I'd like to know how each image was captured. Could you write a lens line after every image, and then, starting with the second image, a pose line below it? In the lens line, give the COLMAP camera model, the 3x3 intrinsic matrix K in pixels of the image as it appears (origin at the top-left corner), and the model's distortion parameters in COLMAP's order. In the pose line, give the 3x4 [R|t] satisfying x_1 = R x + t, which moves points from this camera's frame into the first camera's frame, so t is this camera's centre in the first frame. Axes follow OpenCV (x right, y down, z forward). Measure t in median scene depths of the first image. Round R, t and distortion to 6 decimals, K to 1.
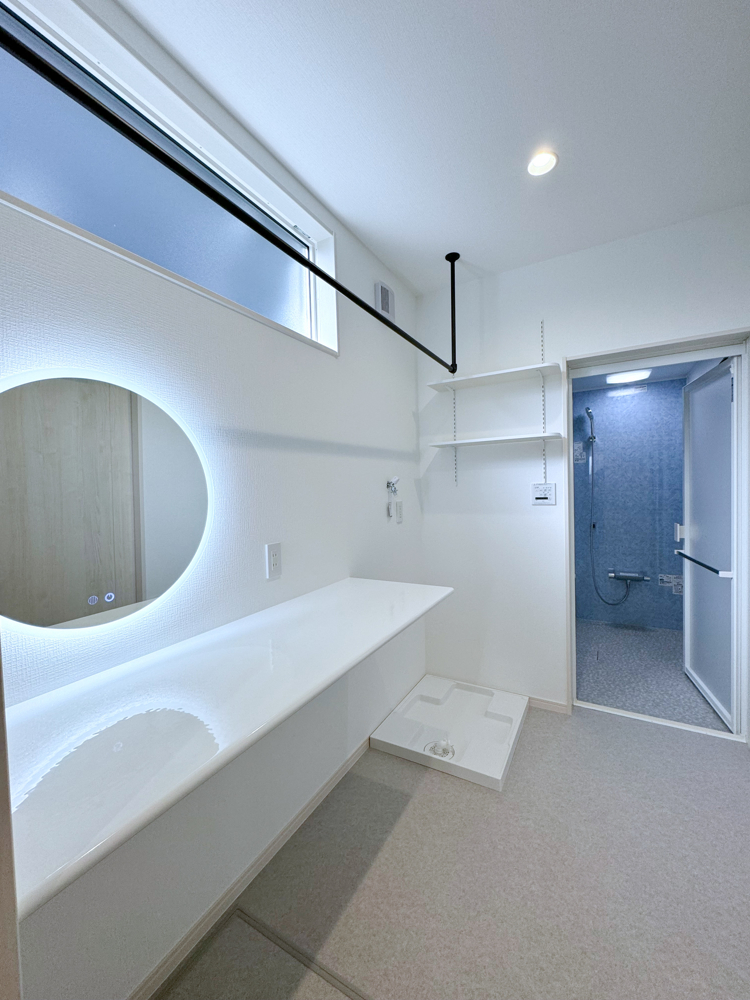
lens RADIAL K [[398.1, 0, 375.0], [0, 398.1, 500.0], [0, 0, 1]] dist [0.000046, -0.000157]
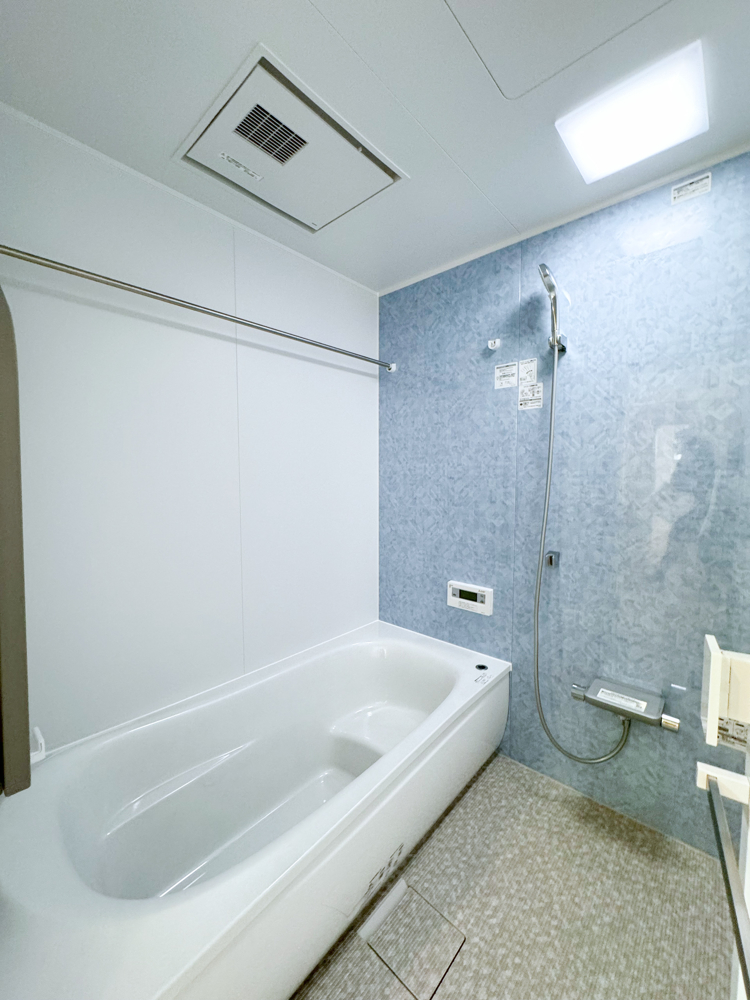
lens RADIAL K [[398.1, 0, 375.0], [0, 398.1, 500.0], [0, 0, 1]] dist [0.000046, -0.000157]
pose [[0.976452, 0.044769, -0.211039, 0.749017], [-0.036570, 0.998423, 0.042596, -0.014631], [0.212613, -0.033875, 0.976549, 0.917145]]
